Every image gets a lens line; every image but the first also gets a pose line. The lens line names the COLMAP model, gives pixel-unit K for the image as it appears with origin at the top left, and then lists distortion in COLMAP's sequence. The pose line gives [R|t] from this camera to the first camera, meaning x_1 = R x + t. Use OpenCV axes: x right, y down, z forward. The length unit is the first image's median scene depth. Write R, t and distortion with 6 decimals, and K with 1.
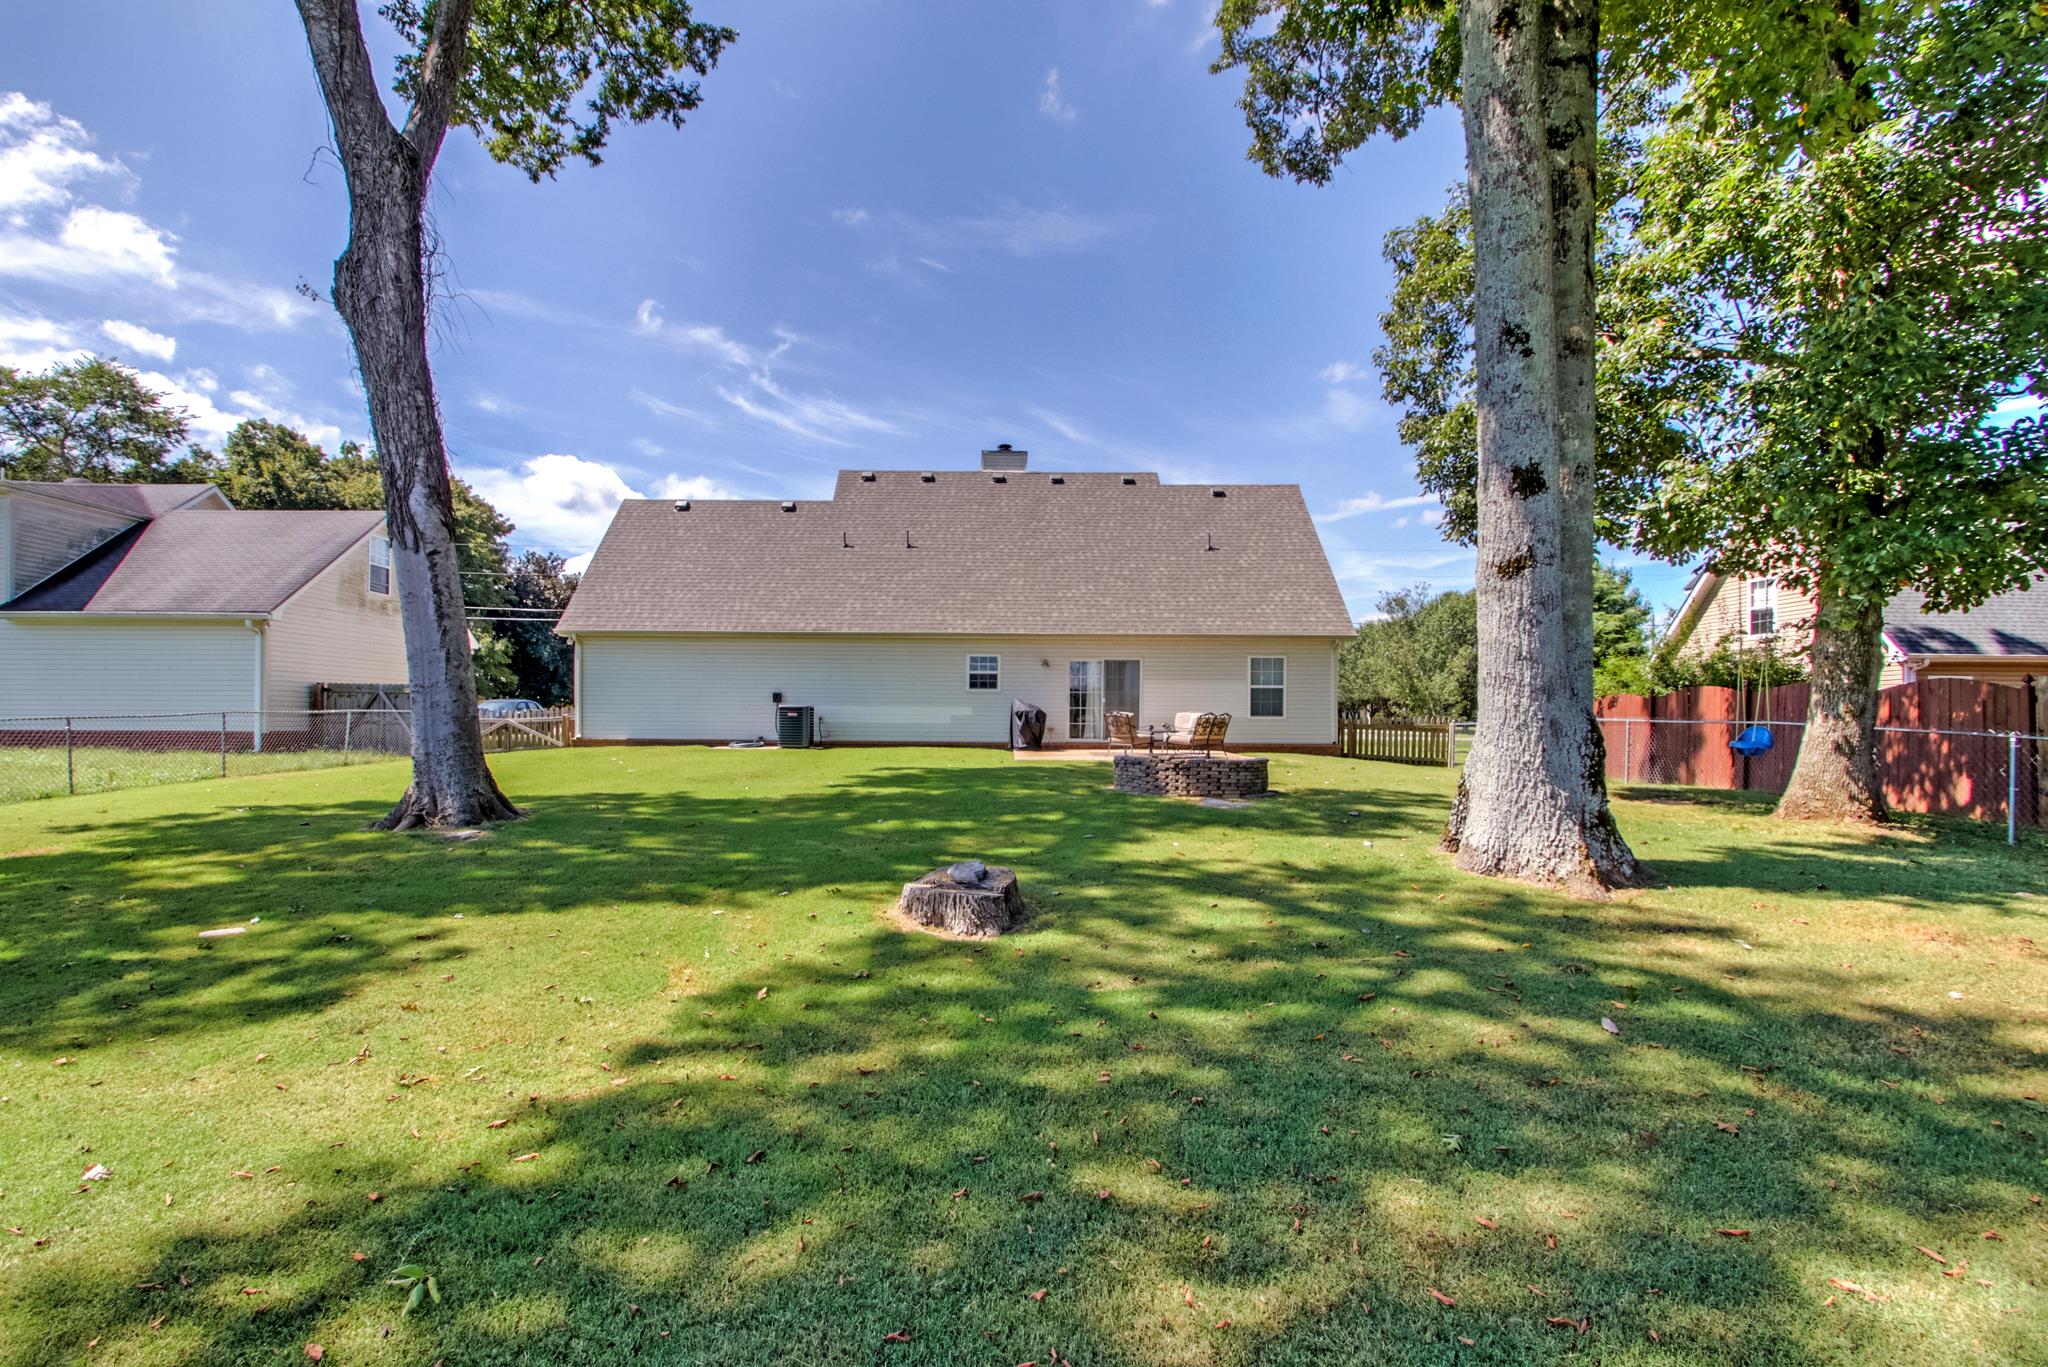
lens RADIAL K [[935.9, 0, 1011.1], [0, 935.9, 662.9], [0, 0, 1]] dist [-0.029948, 0.000889]
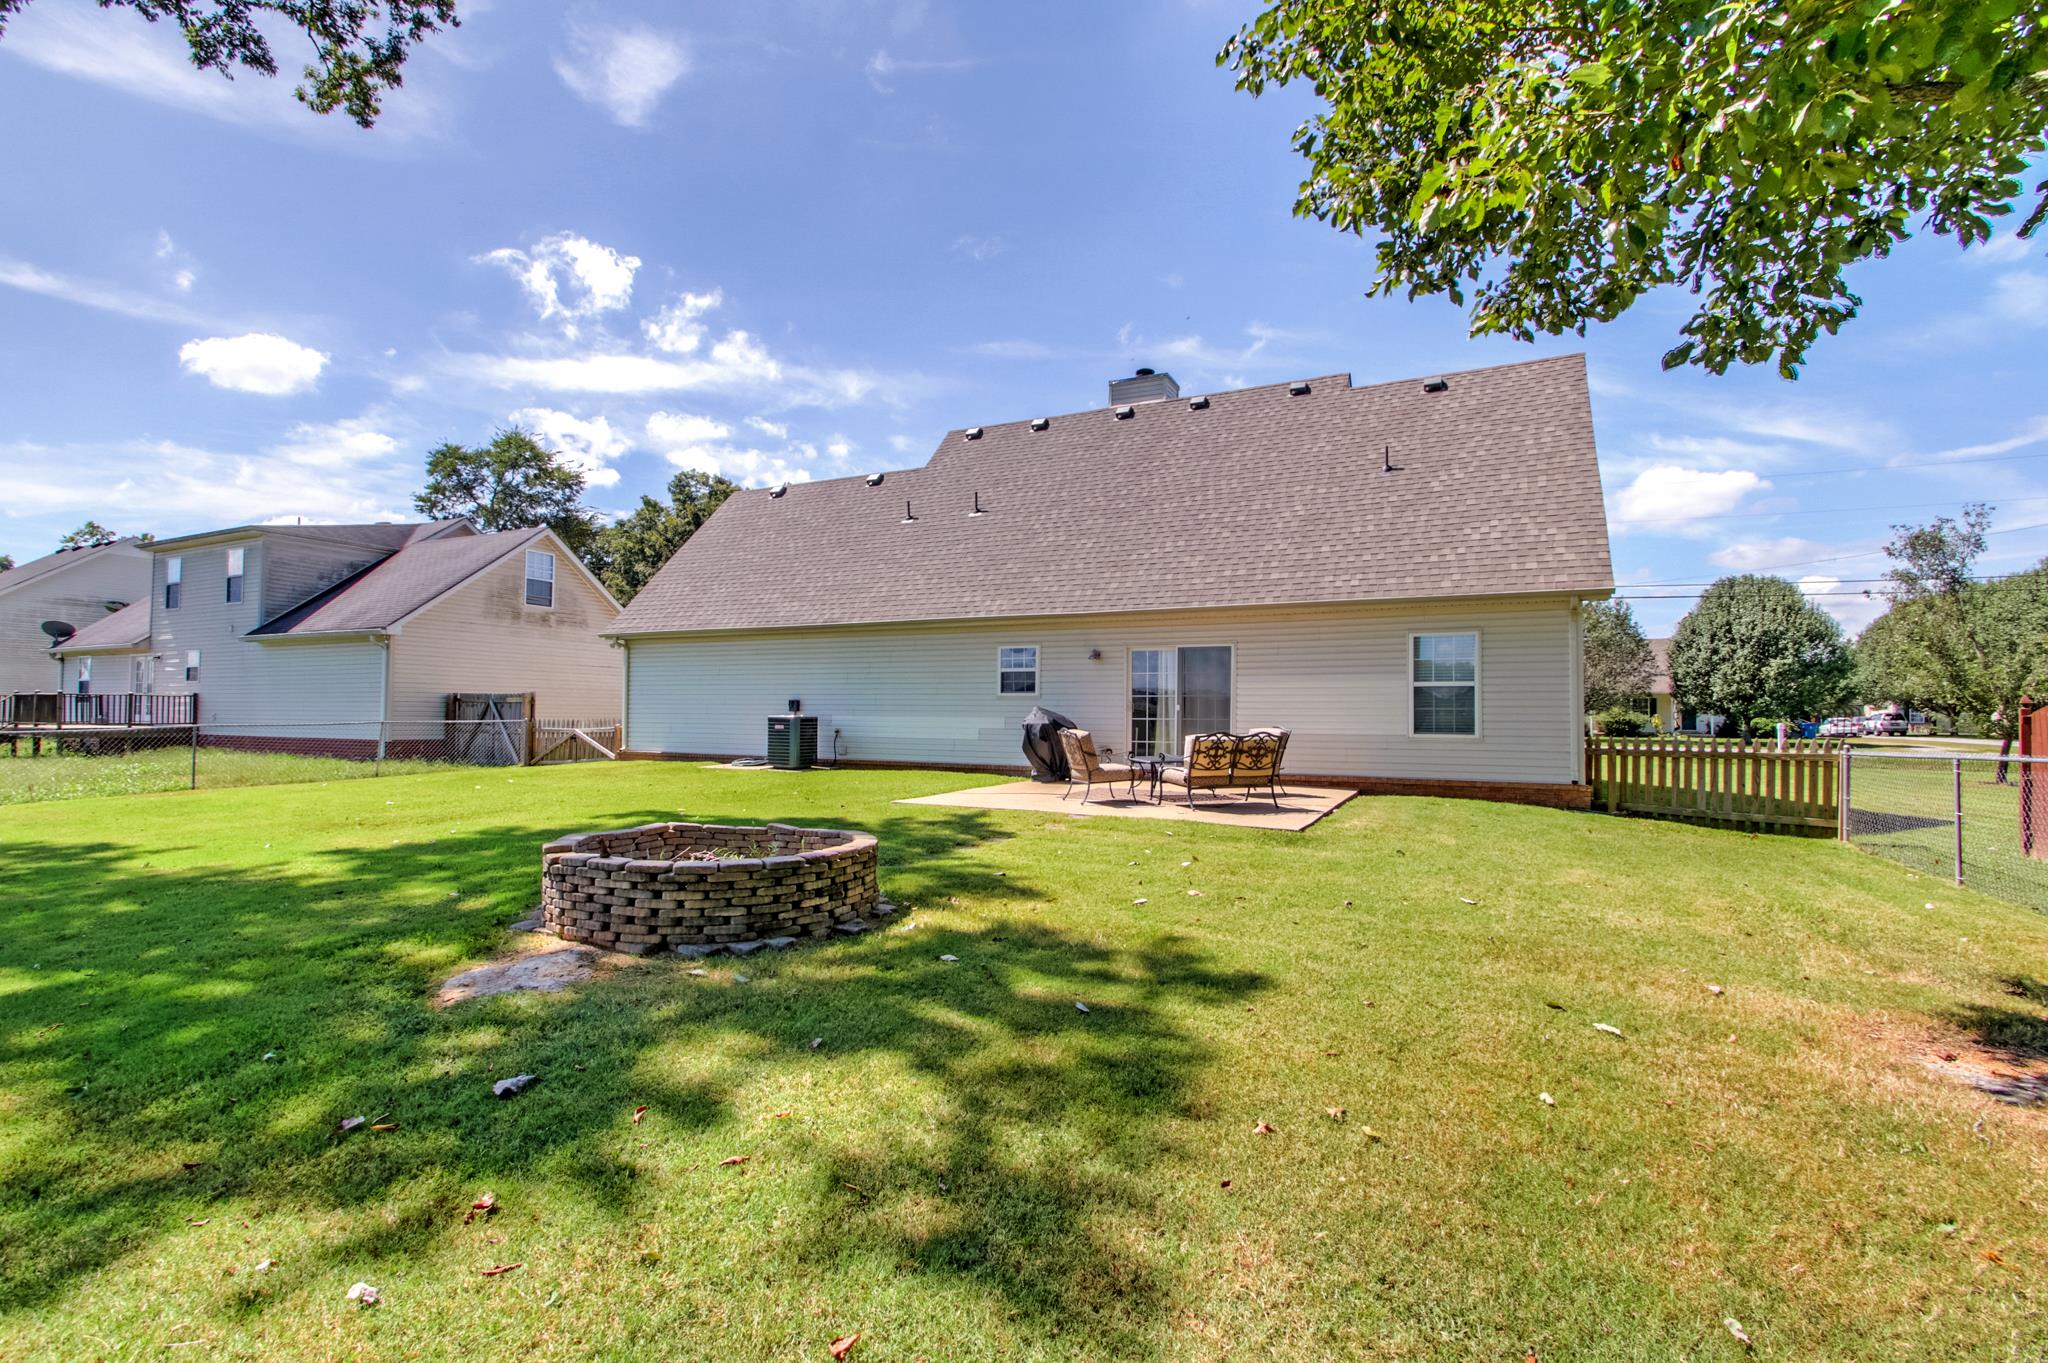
lens RADIAL K [[935.9, 0, 1011.1], [0, 935.9, 660.9], [0, 0, 1]] dist [-0.029948, 0.000889]
pose [[0.892117, -0.025328, -0.451094, 0.295258], [0.024564, 0.999670, -0.007551, 0.008465], [0.451136, -0.004344, 0.892445, 0.346802]]
